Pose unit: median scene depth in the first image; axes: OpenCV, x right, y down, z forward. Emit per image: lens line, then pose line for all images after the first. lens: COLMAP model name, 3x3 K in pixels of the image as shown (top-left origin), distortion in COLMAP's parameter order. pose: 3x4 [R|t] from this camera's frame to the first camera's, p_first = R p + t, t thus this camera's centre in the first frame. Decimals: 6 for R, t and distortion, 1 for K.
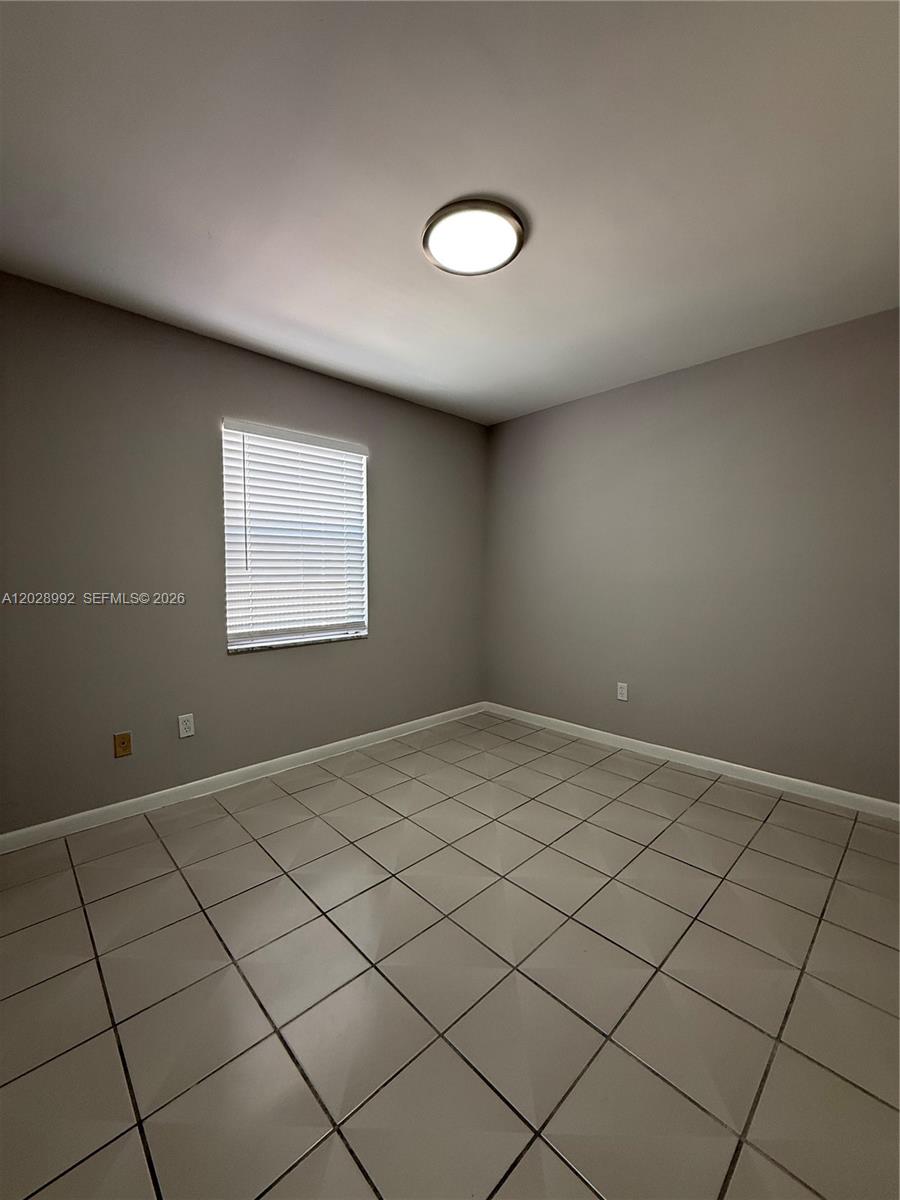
lens RADIAL K [[480.7, 0, 447.8], [0, 480.7, 595.7], [0, 0, 1]] dist [-0.000924, 0.001002]
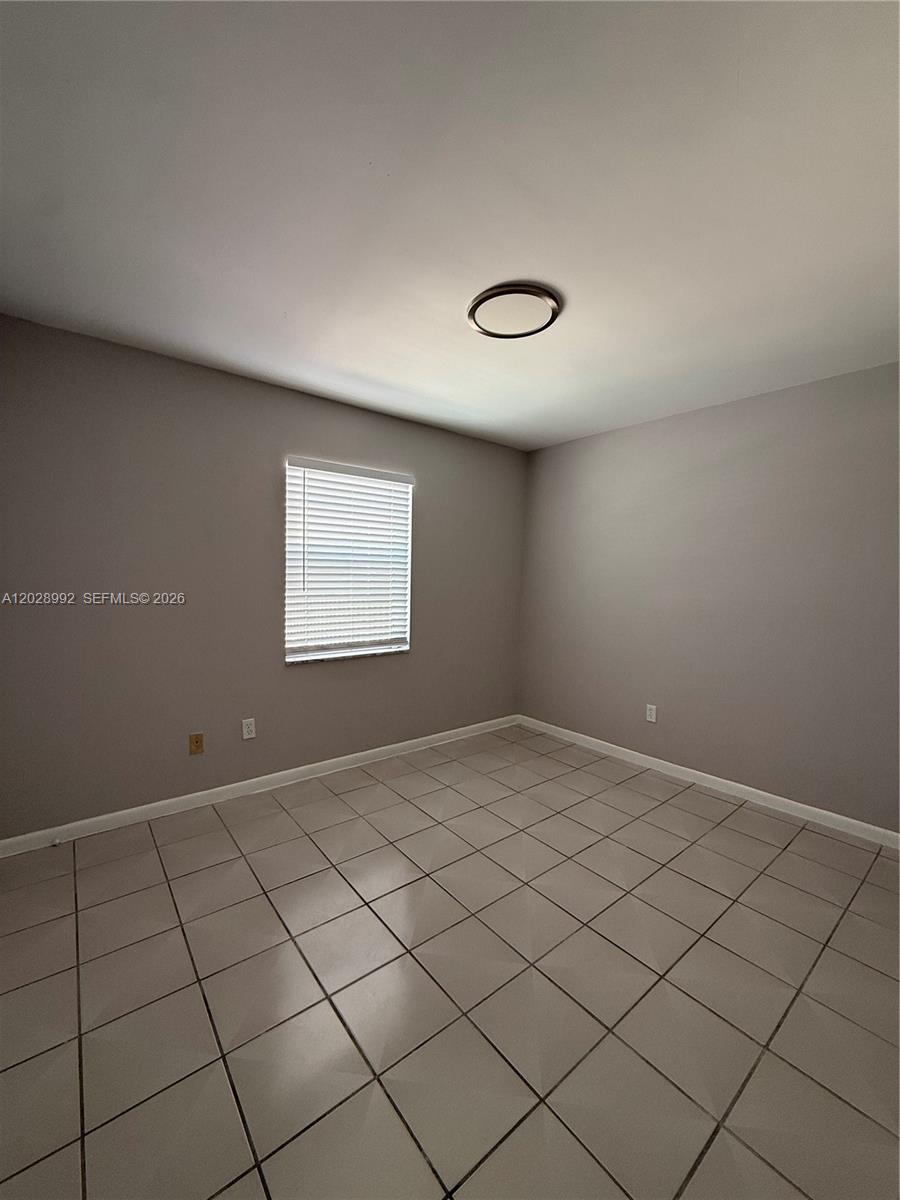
lens RADIAL K [[480.7, 0, 449.6], [0, 480.7, 600.0], [0, 0, 1]] dist [-0.000924, 0.001002]
pose [[0.996463, 0.028779, -0.078948, 0.007439], [-0.028283, 0.999573, 0.007405, -0.059129], [0.079127, -0.005146, 0.996851, -0.095240]]
